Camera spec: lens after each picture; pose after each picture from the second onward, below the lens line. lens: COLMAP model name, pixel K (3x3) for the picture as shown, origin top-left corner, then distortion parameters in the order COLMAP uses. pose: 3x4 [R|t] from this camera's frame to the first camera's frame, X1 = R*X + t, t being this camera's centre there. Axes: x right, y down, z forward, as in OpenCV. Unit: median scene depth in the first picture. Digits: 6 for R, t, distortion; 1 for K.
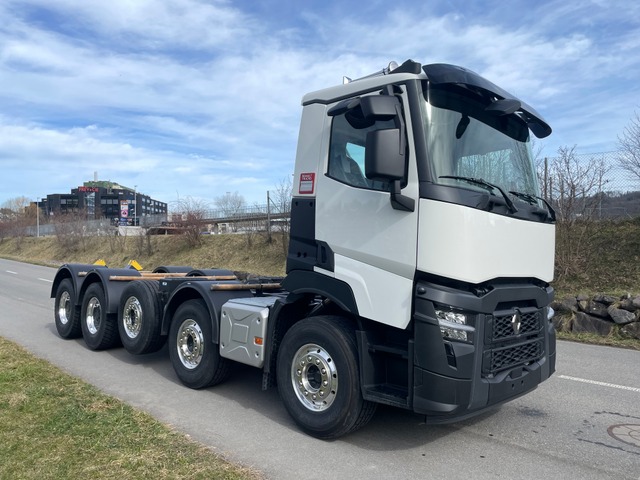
lens RADIAL K [[482.2, 0, 317.9], [0, 482.2, 241.1], [0, 0, 1]] dist [0.071416, -0.095773]
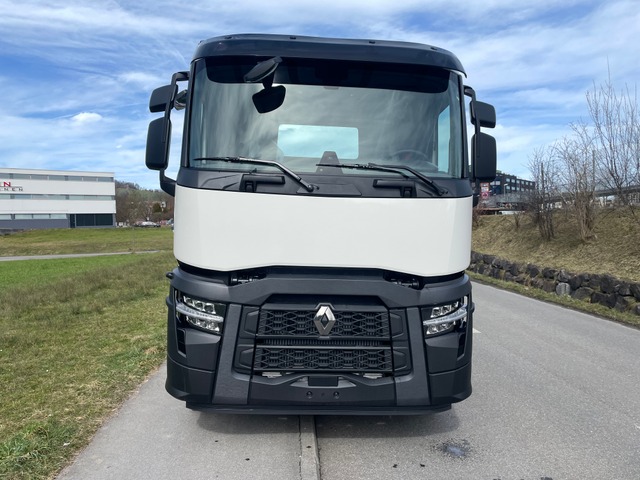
lens RADIAL K [[489.2, 0, 350.5], [0, 489.2, 239.8], [0, 0, 1]] dist [0.175919, -0.242442]
pose [[0.741635, 0.006717, -0.670770, 0.984284], [0.017994, 0.999391, 0.029902, 0.003259], [0.670562, -0.034246, 0.741062, 0.400377]]
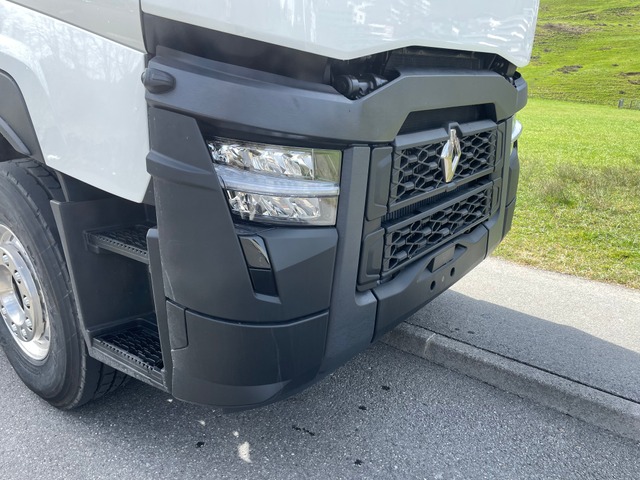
lens RADIAL K [[482.2, 0, 317.9], [0, 482.2, 241.1], [0, 0, 1]] dist [0.071416, -0.095773]
pose [[0.993857, -0.059934, 0.093044, 0.231169], [0.022282, 0.931826, 0.362221, 0.071094], [-0.108410, -0.357923, 0.927437, 0.549478]]
